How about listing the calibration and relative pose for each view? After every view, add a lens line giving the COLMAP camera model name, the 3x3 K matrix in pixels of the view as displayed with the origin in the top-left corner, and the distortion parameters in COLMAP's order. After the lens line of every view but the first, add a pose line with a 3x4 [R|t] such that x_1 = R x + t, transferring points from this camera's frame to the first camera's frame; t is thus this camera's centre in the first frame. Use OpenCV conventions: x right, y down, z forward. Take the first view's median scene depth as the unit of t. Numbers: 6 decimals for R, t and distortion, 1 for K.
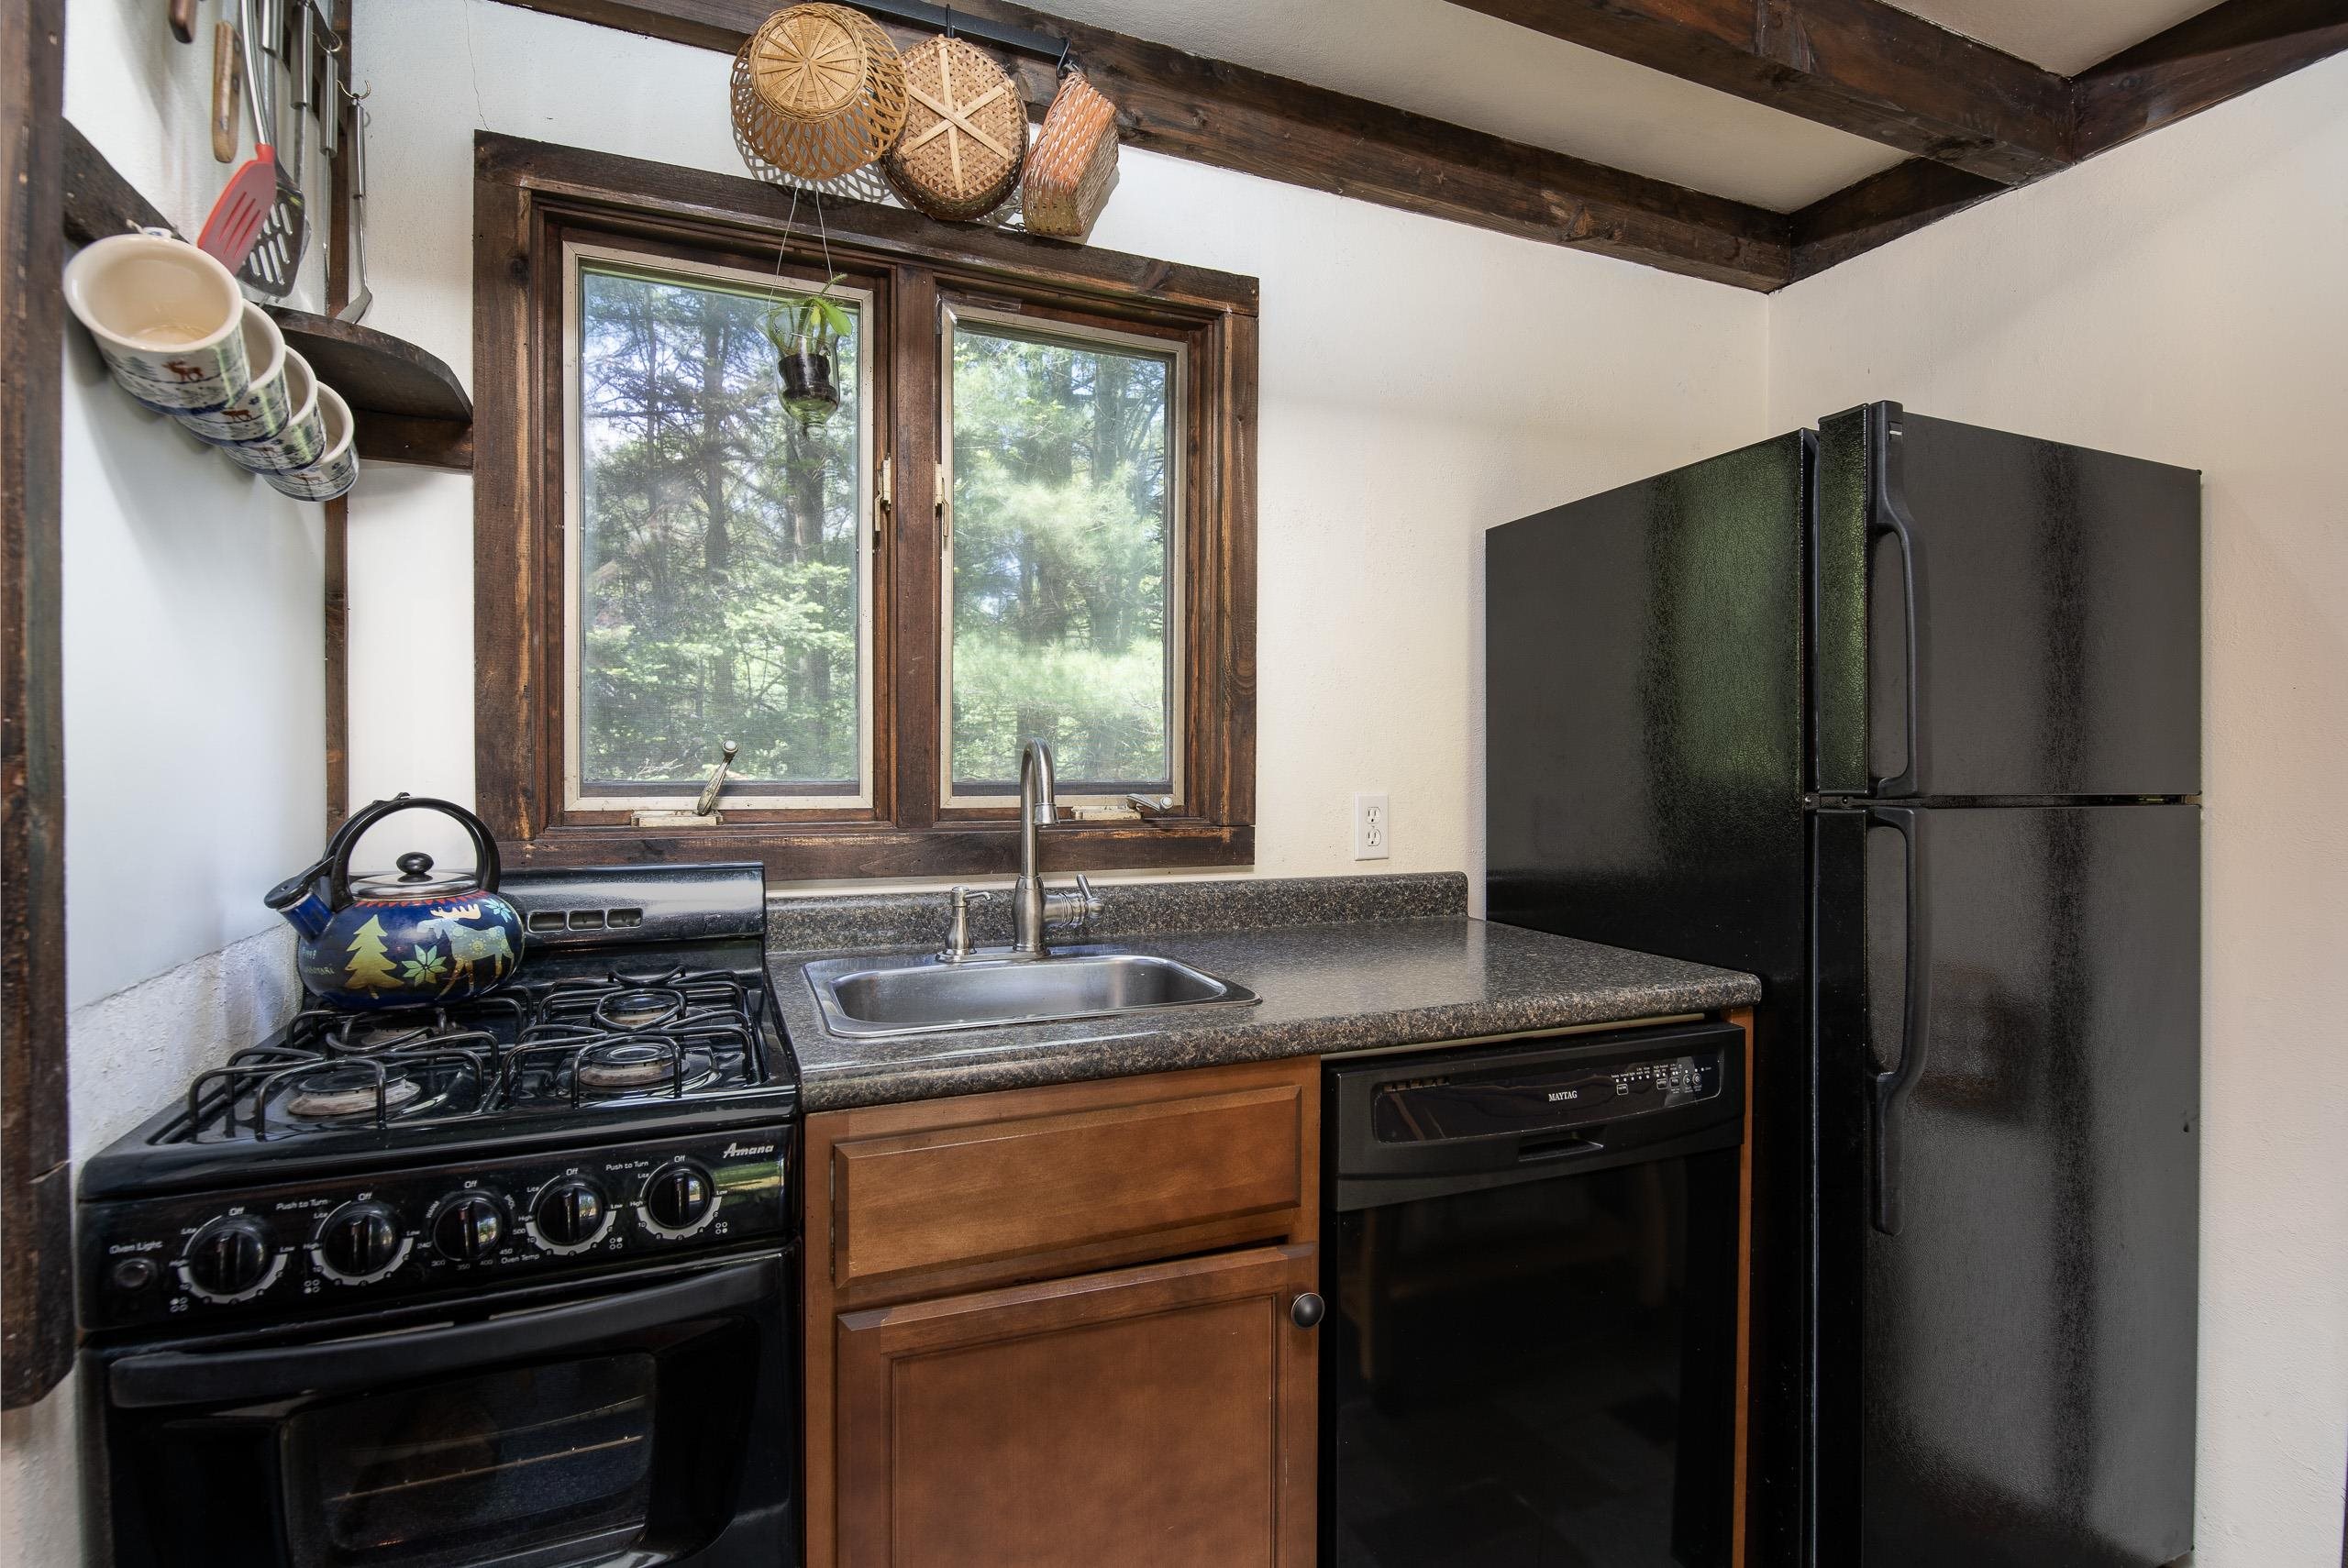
lens RADIAL K [[1143.5, 0, 1175.0], [0, 1143.5, 777.6], [0, 0, 1]] dist [-0.005768, -0.000538]
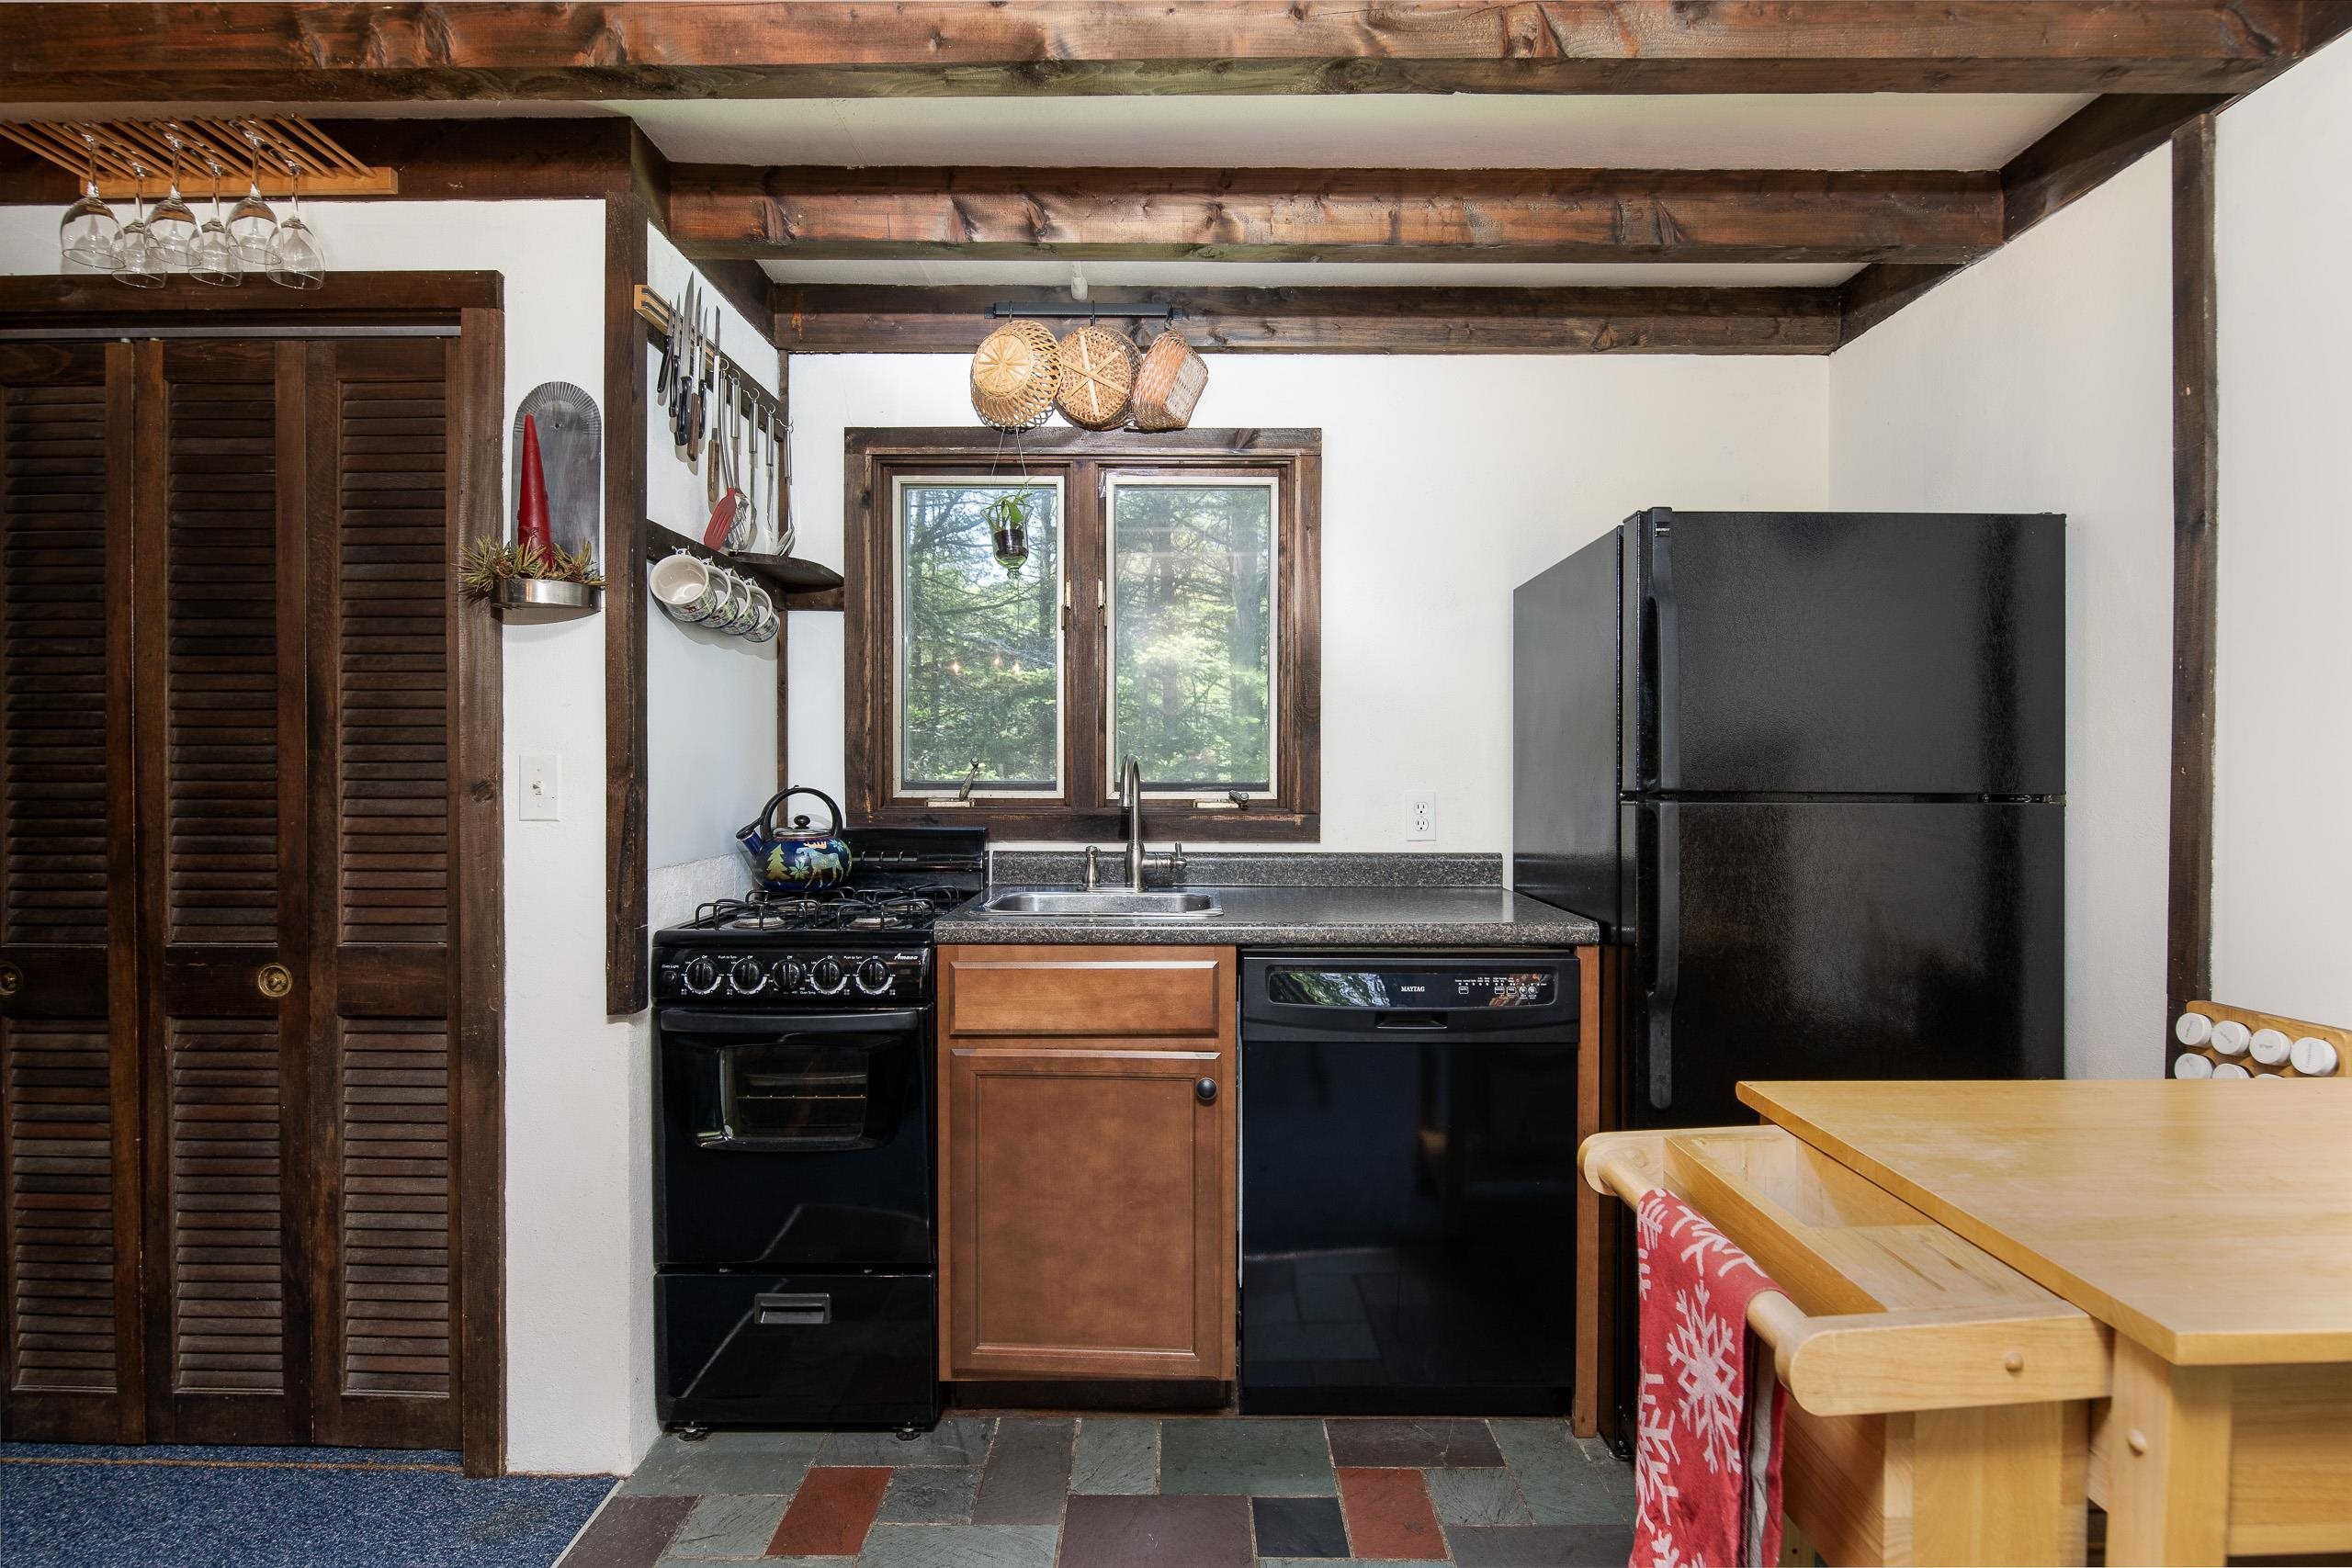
lens RADIAL K [[1119.6, 0, 1176.0], [0, 1119.6, 784.0], [0, 0, 1]] dist [-0.000352, -0.000537]
pose [[0.919724, 0.002633, -0.392556, 0.549365], [-0.003498, 0.999993, -0.001487, 0.009228], [0.392549, 0.002741, 0.919727, -0.423080]]
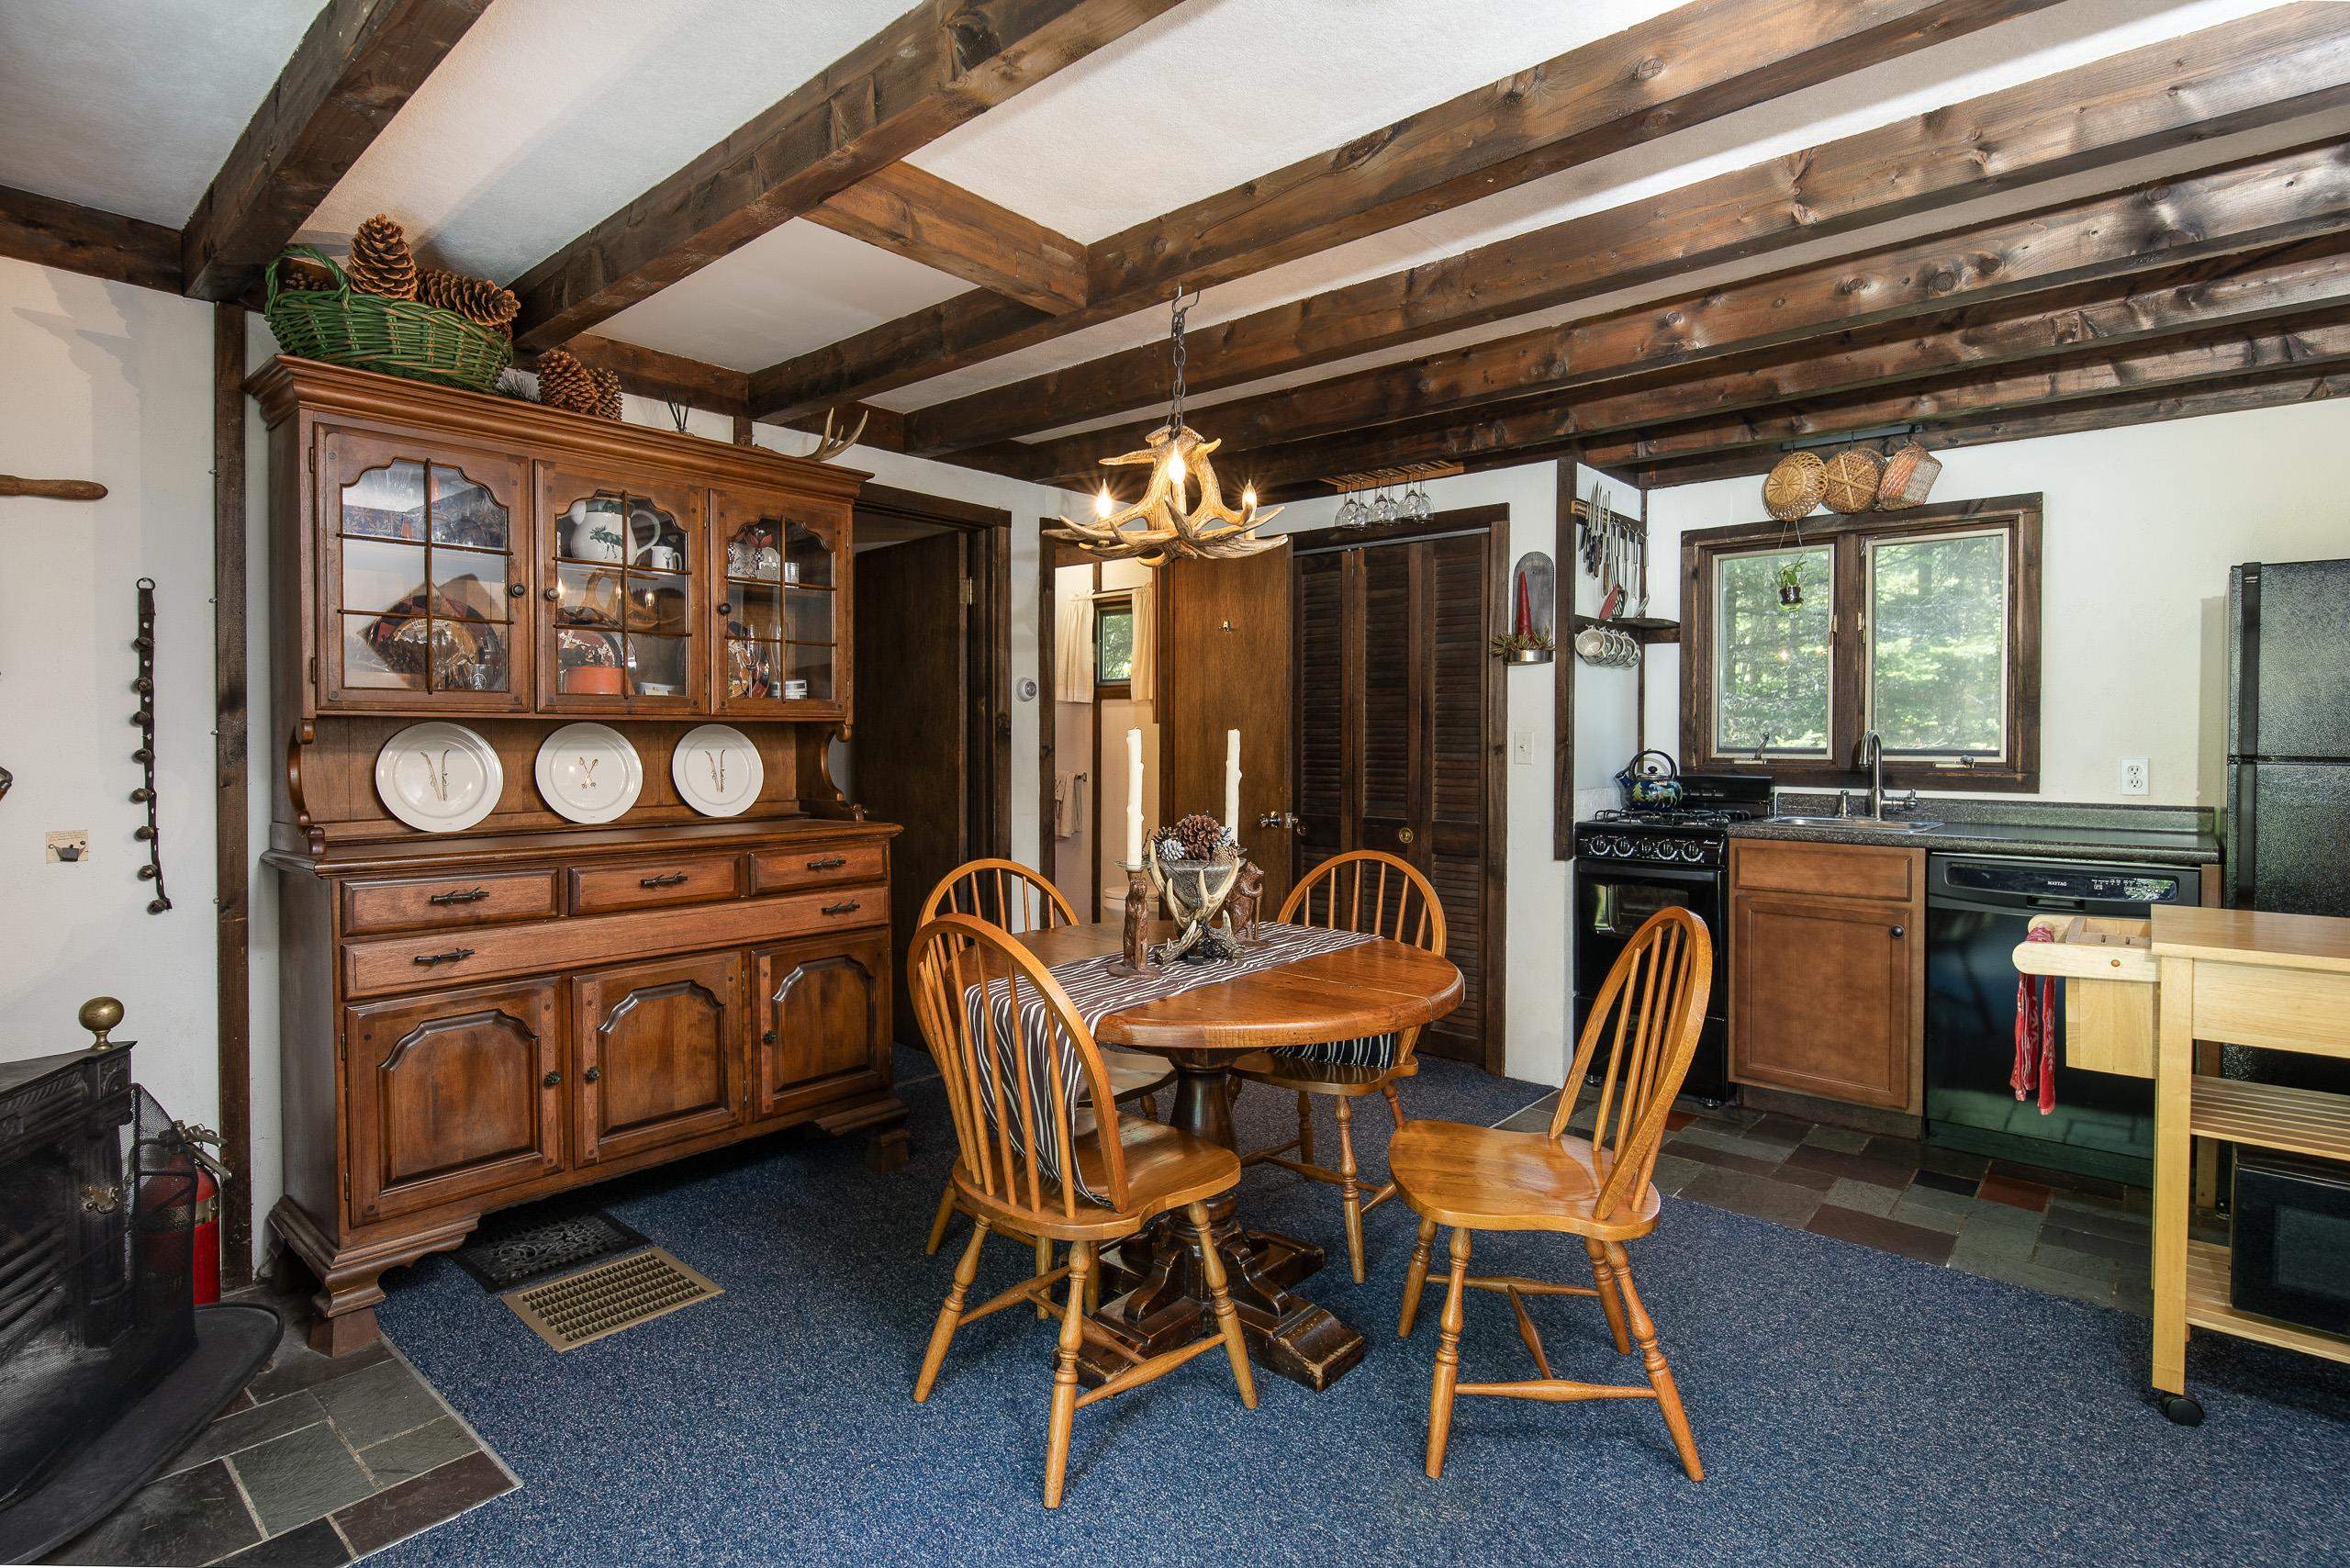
lens RADIAL K [[1160.9, 0, 1172.7], [0, 1160.9, 745.2], [0, 0, 1]] dist [-0.011860, -0.000356]
pose [[0.439174, 0.005731, -0.898384, 1.441287], [-0.014885, 0.999889, -0.000897, 0.021444], [0.898279, 0.013766, 0.439210, -1.440063]]
